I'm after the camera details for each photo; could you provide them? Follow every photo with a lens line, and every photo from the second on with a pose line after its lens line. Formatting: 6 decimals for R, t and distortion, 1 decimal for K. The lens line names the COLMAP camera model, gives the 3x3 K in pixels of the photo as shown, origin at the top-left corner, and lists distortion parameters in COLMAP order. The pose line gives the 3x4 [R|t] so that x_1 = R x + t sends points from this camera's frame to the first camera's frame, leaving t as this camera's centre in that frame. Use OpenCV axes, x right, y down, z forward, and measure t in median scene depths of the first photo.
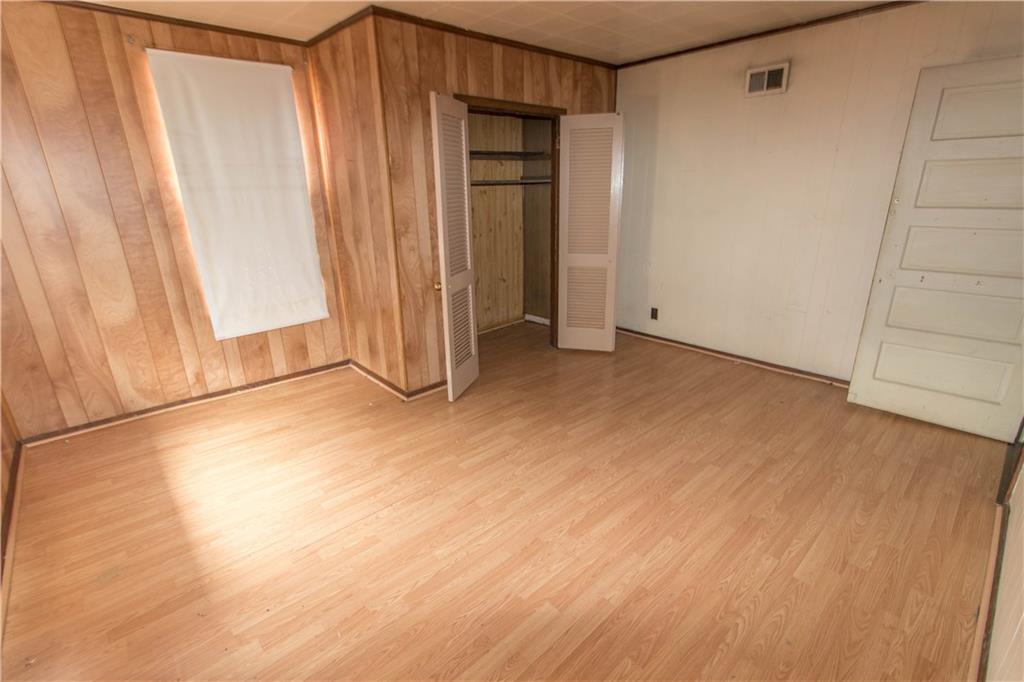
lens RADIAL K [[468.4, 0, 513.0], [0, 468.4, 339.7], [0, 0, 1]] dist [0.000506, 0.000273]
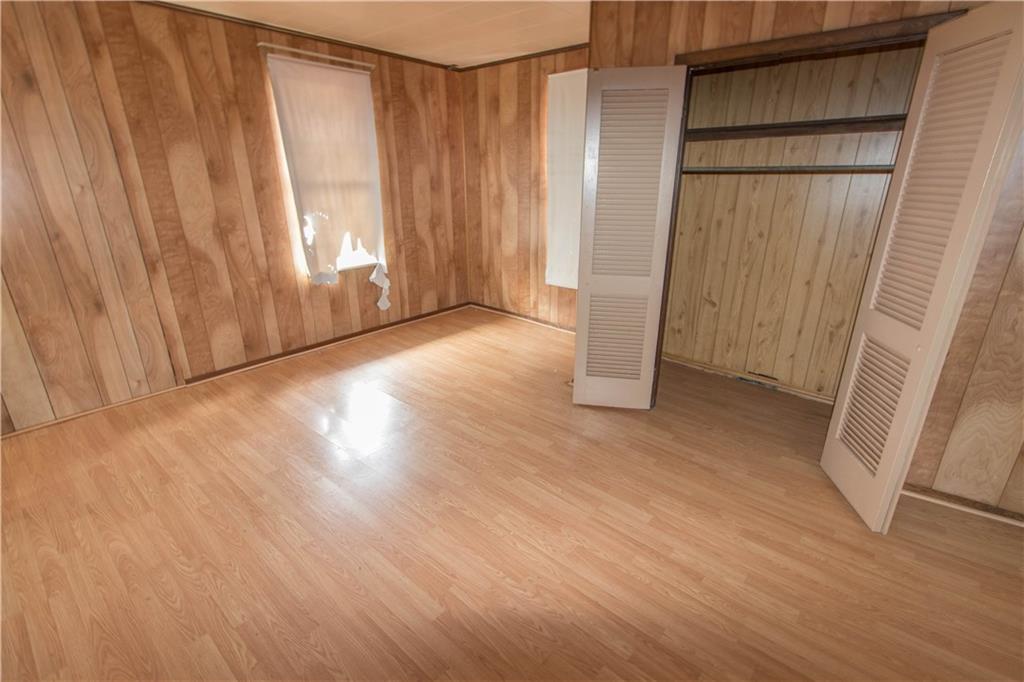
lens RADIAL K [[468.4, 0, 513.0], [0, 468.4, 339.7], [0, 0, 1]] dist [0.000506, 0.000273]
pose [[0.122091, 0.343694, -0.931111, 0.764085], [-0.313729, 0.903394, 0.292326, -0.244935], [0.941631, 0.256426, 0.218123, 0.716488]]
